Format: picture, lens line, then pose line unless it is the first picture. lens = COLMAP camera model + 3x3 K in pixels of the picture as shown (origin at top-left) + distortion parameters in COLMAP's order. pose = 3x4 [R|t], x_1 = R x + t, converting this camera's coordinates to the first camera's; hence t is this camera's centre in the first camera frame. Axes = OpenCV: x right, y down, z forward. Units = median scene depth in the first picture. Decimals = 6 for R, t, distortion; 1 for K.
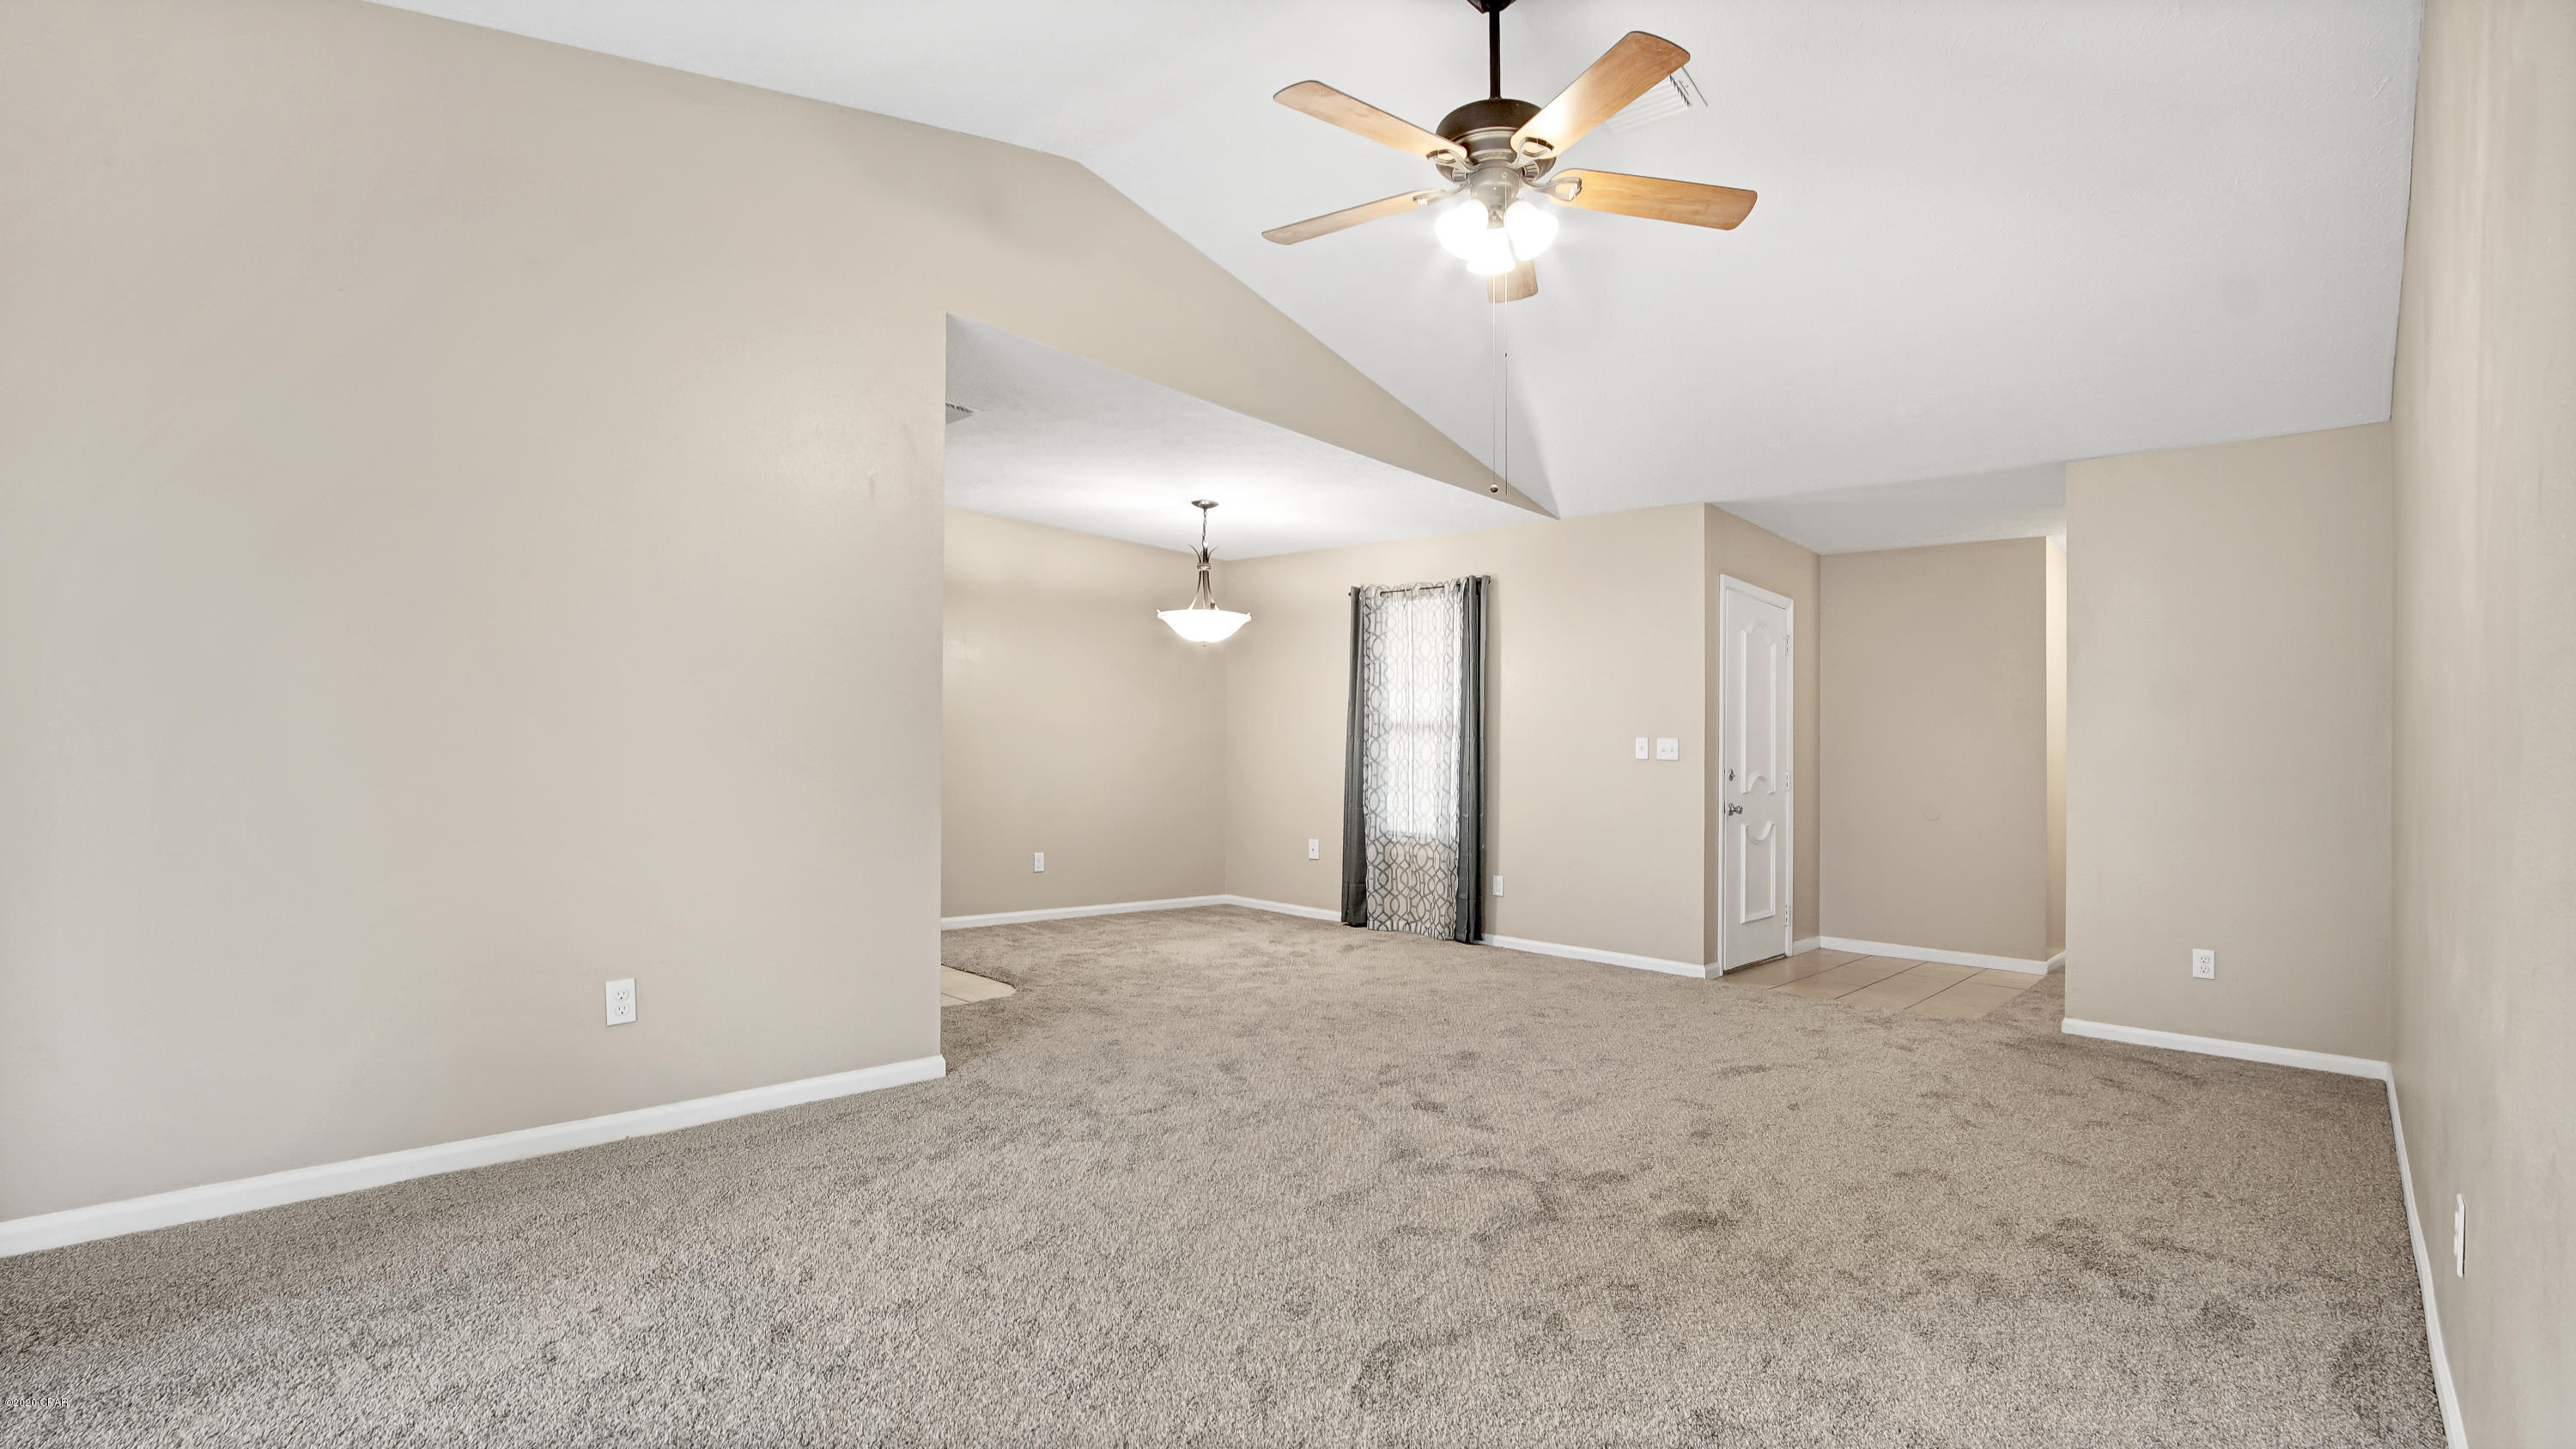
lens RADIAL K [[1168.6, 0, 1279.4], [0, 1168.6, 707.2], [0, 0, 1]] dist [-0.026205, 0.001395]
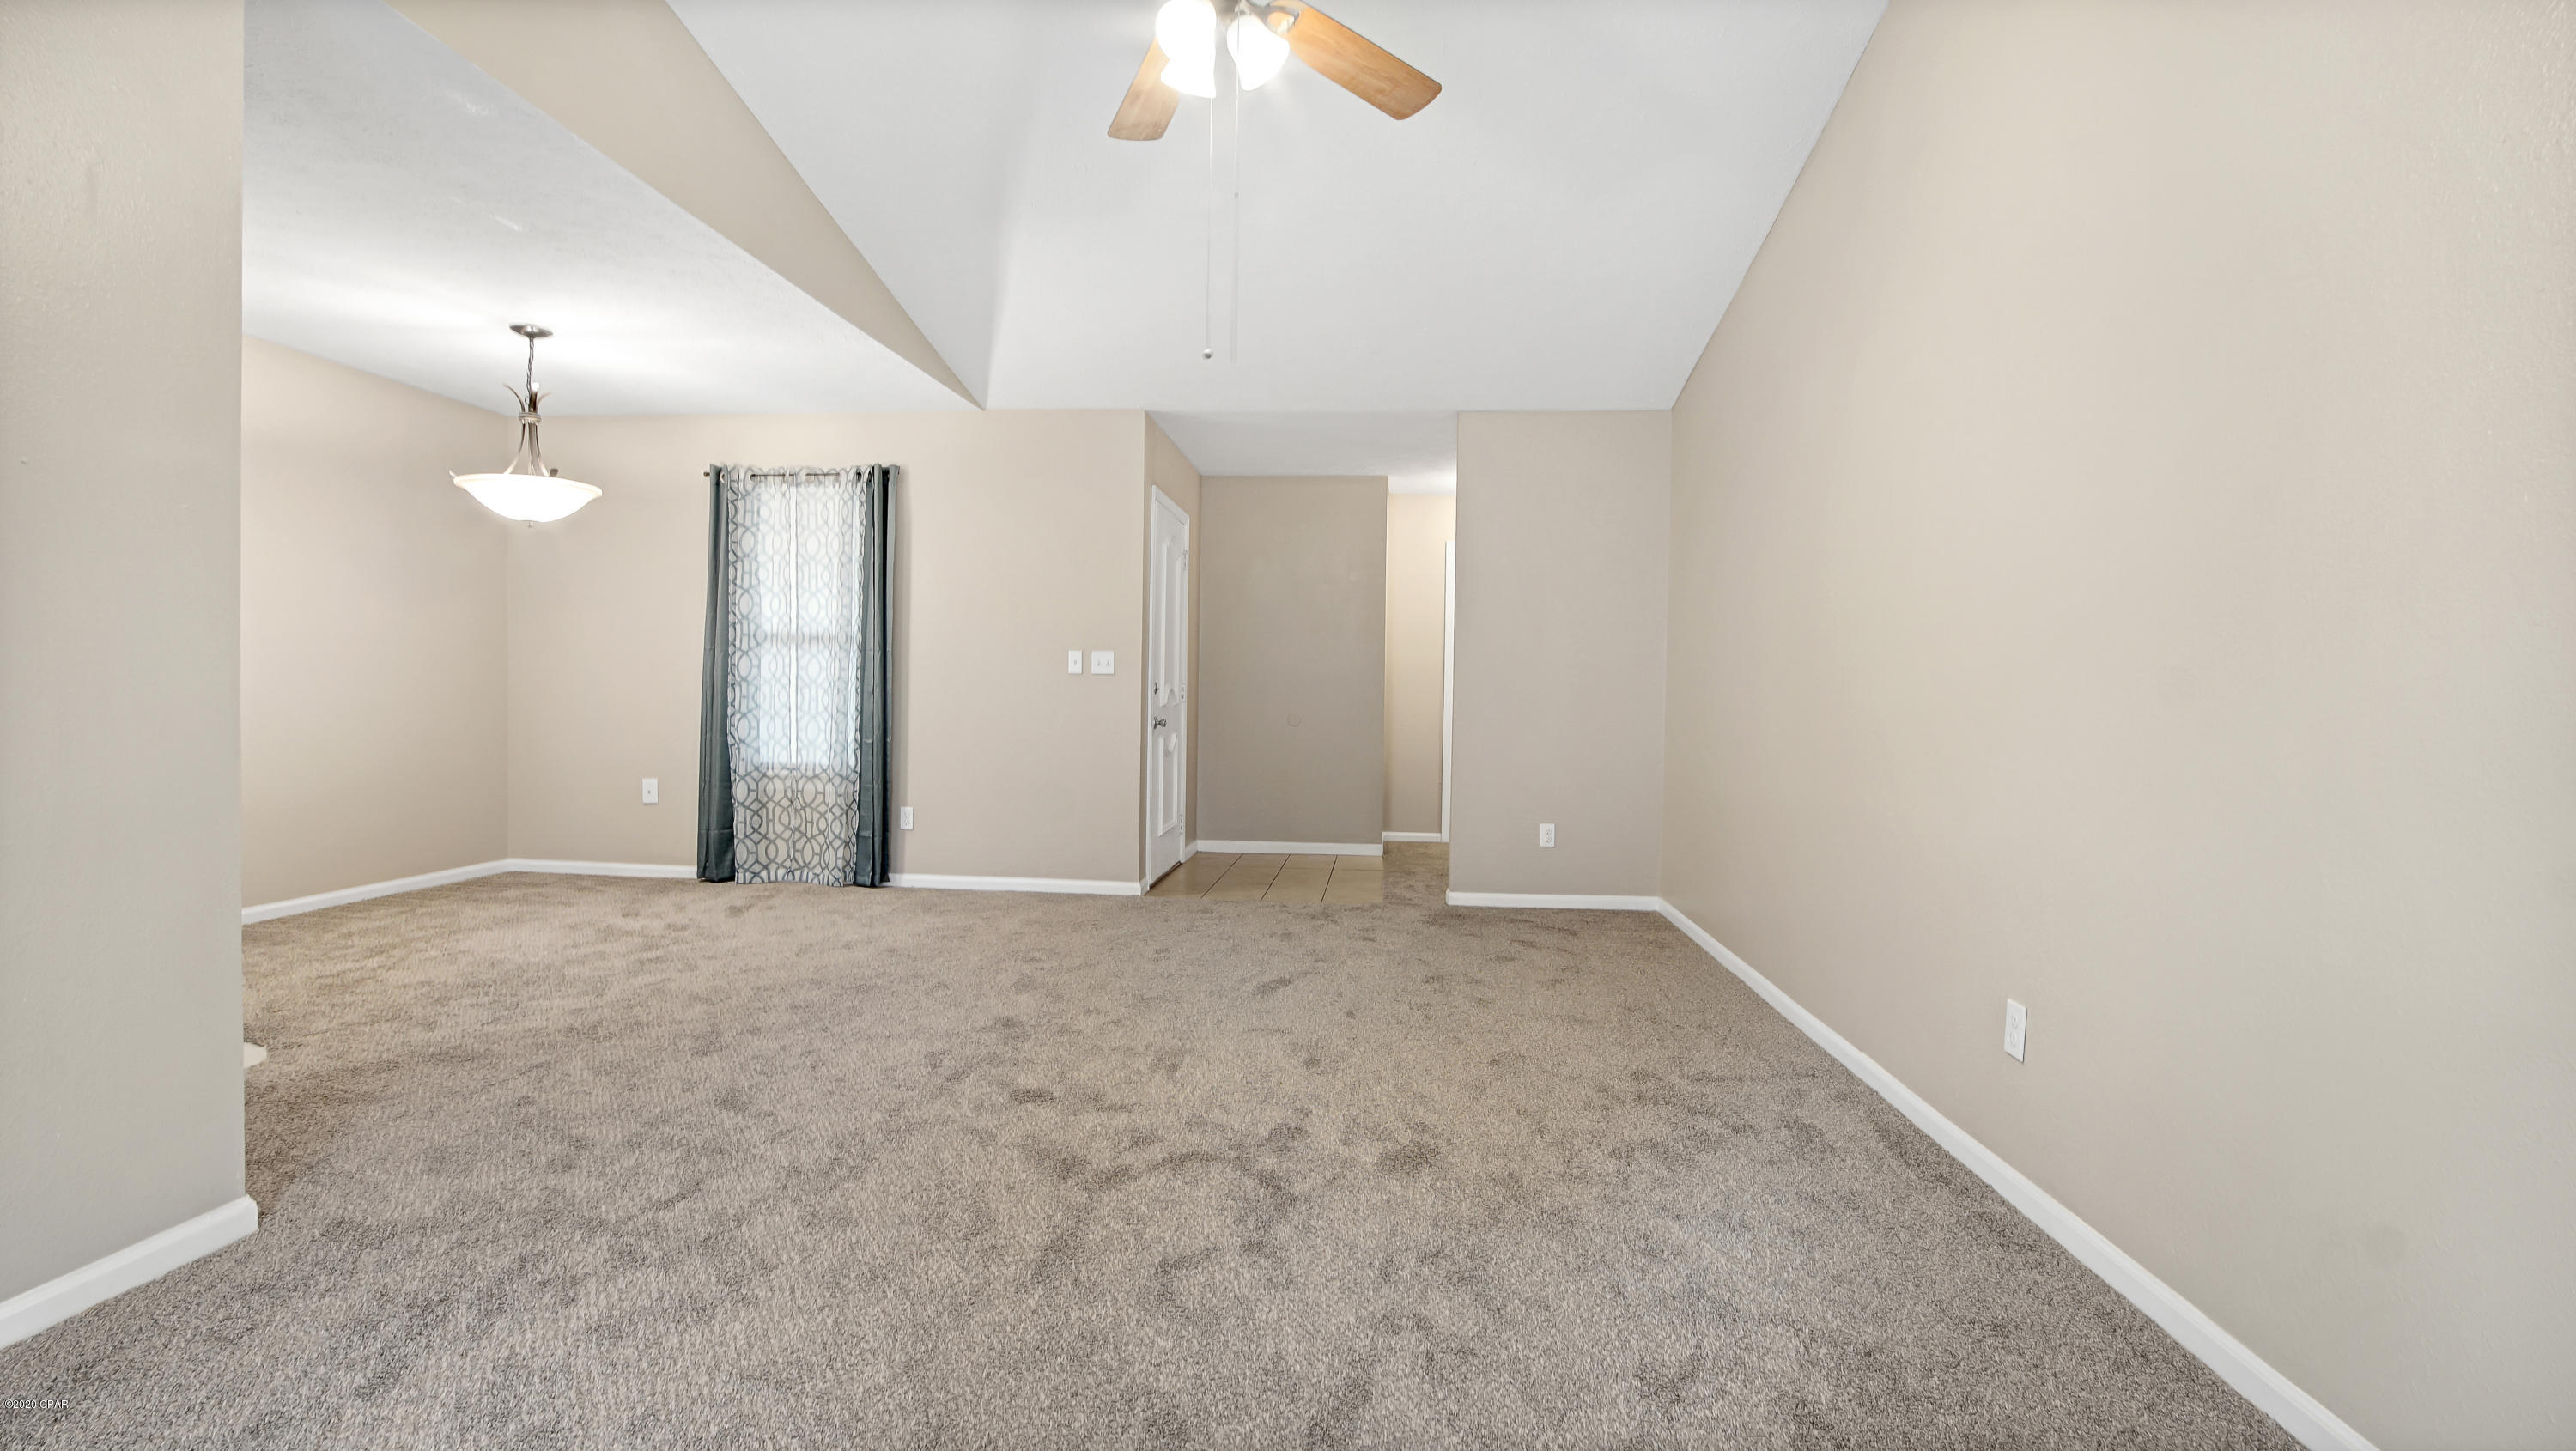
lens RADIAL K [[1168.4, 0, 1285.9], [0, 1168.4, 658.9], [0, 0, 1]] dist [-0.026205, 0.001395]
pose [[0.793487, -0.004846, 0.608568, -0.129775], [-0.015280, 0.999494, 0.027883, 0.003246], [-0.608396, -0.031424, 0.793012, 0.137371]]
